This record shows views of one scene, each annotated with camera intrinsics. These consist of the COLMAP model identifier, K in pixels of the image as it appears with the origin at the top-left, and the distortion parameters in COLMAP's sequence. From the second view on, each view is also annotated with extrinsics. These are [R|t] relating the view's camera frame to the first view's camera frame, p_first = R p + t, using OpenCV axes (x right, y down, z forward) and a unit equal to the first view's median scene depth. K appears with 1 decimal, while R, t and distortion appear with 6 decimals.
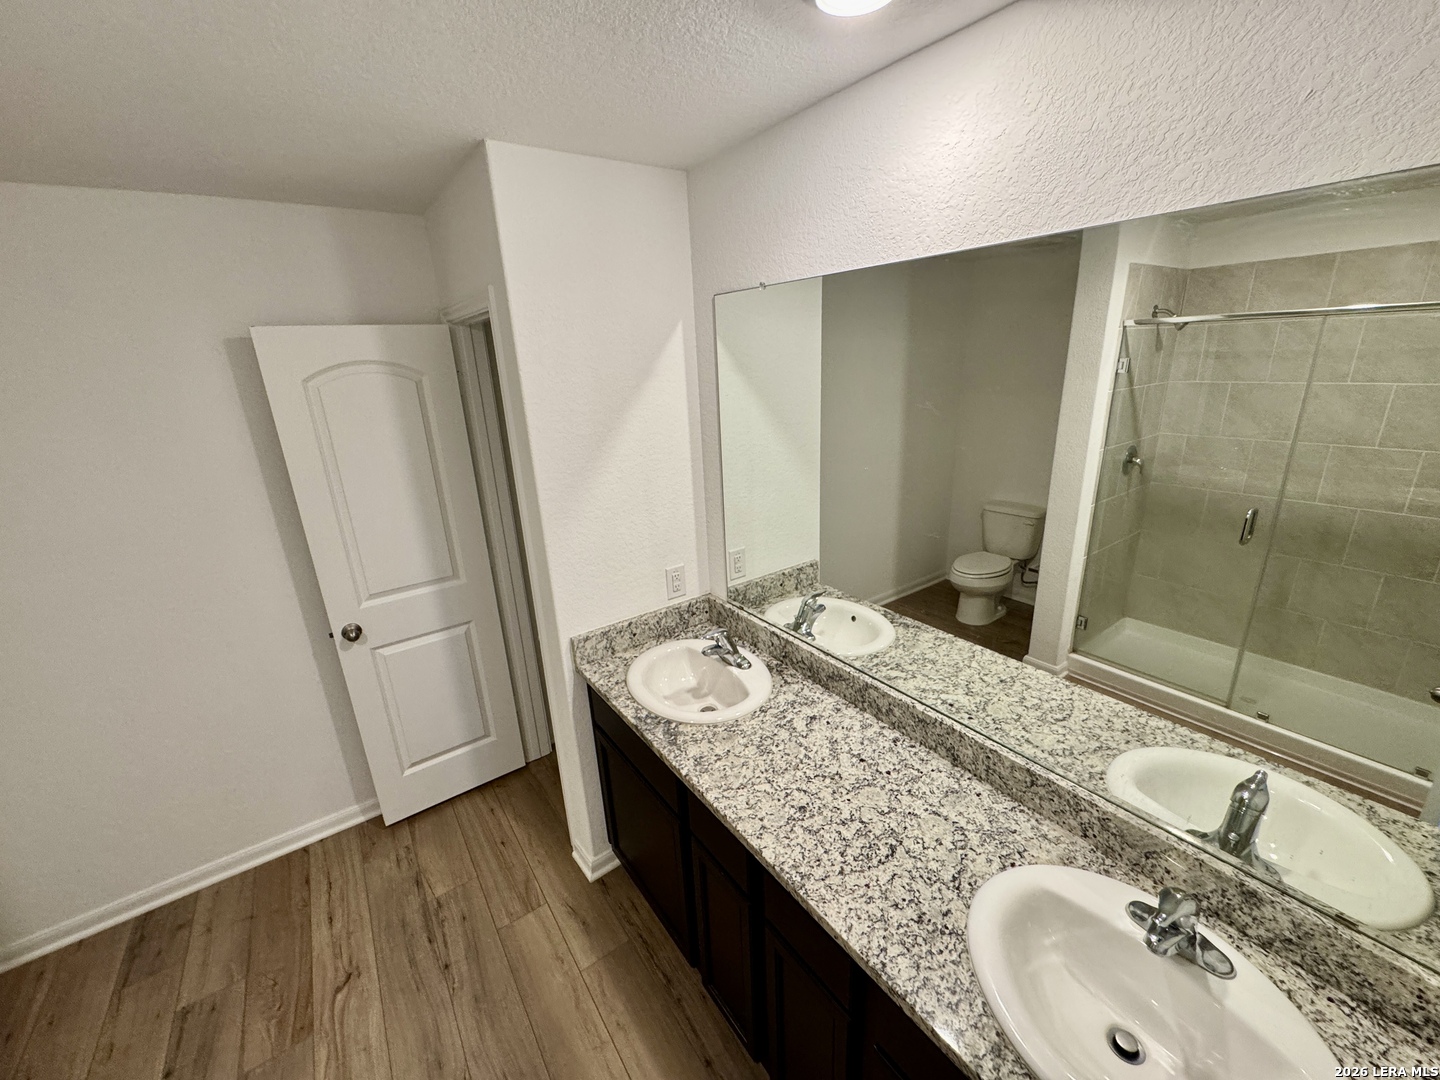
lens RADIAL K [[572.8, 0, 717.9], [0, 572.8, 533.6], [0, 0, 1]] dist [-0.002218, 0.000230]
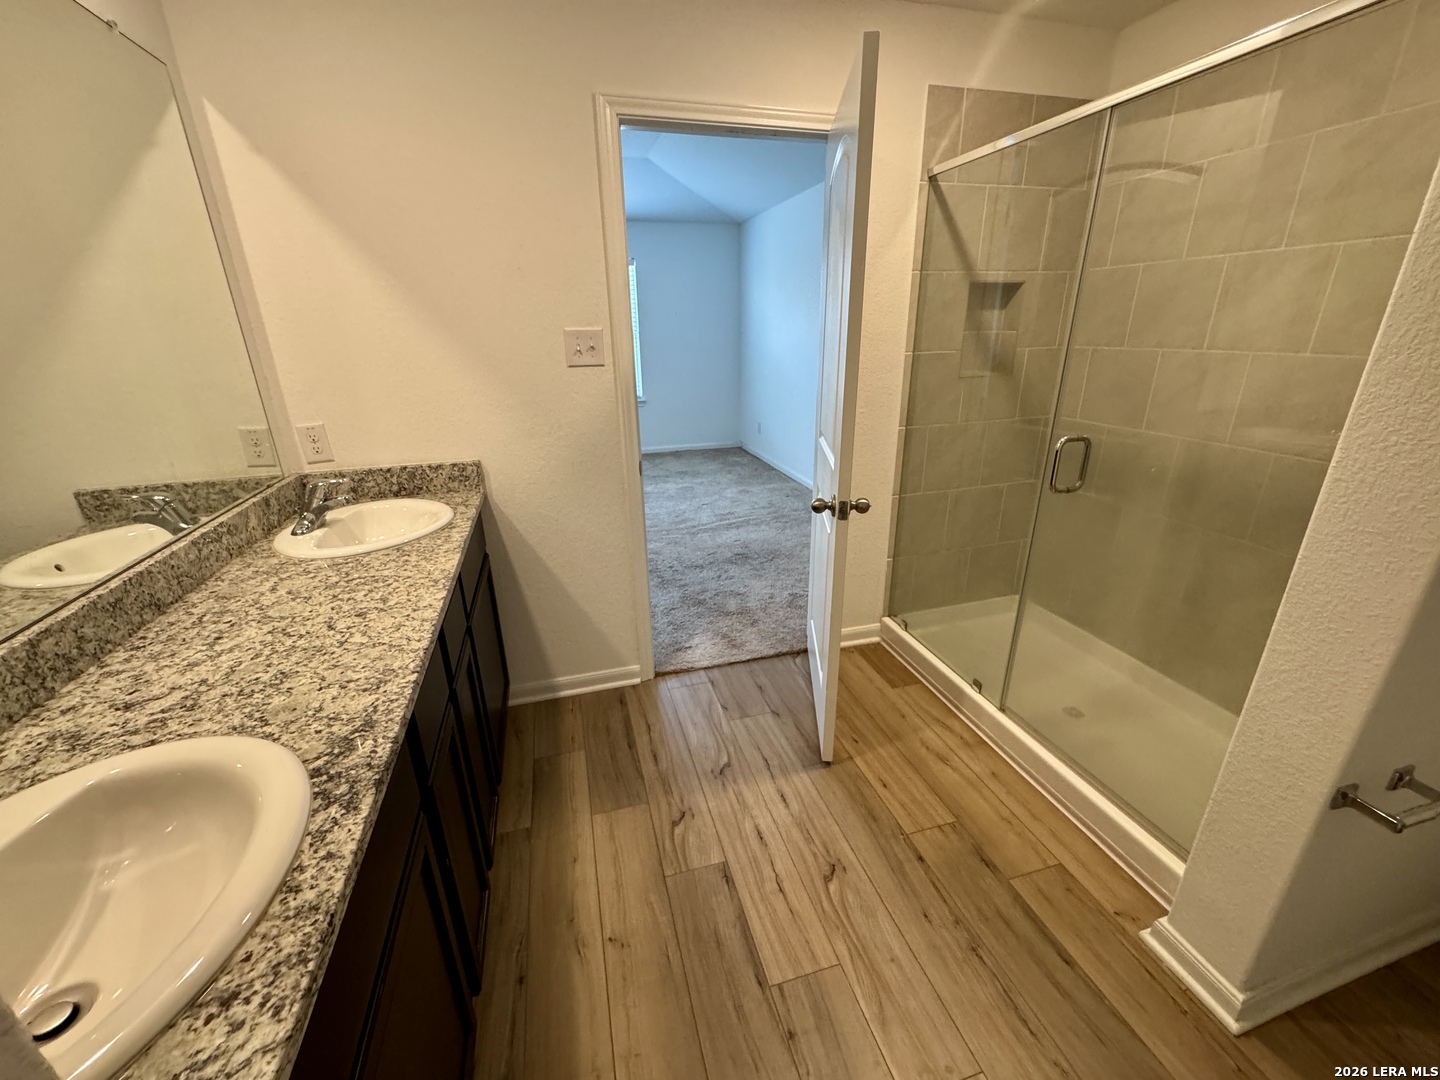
lens RADIAL K [[572.8, 0, 720.4], [0, 572.8, 537.4], [0, 0, 1]] dist [-0.002218, 0.000230]
pose [[-0.941356, -0.056870, 0.332588, -0.630322], [0.157509, 0.797642, 0.582202, -0.036620], [-0.298395, 0.600445, -0.741907, 1.354893]]
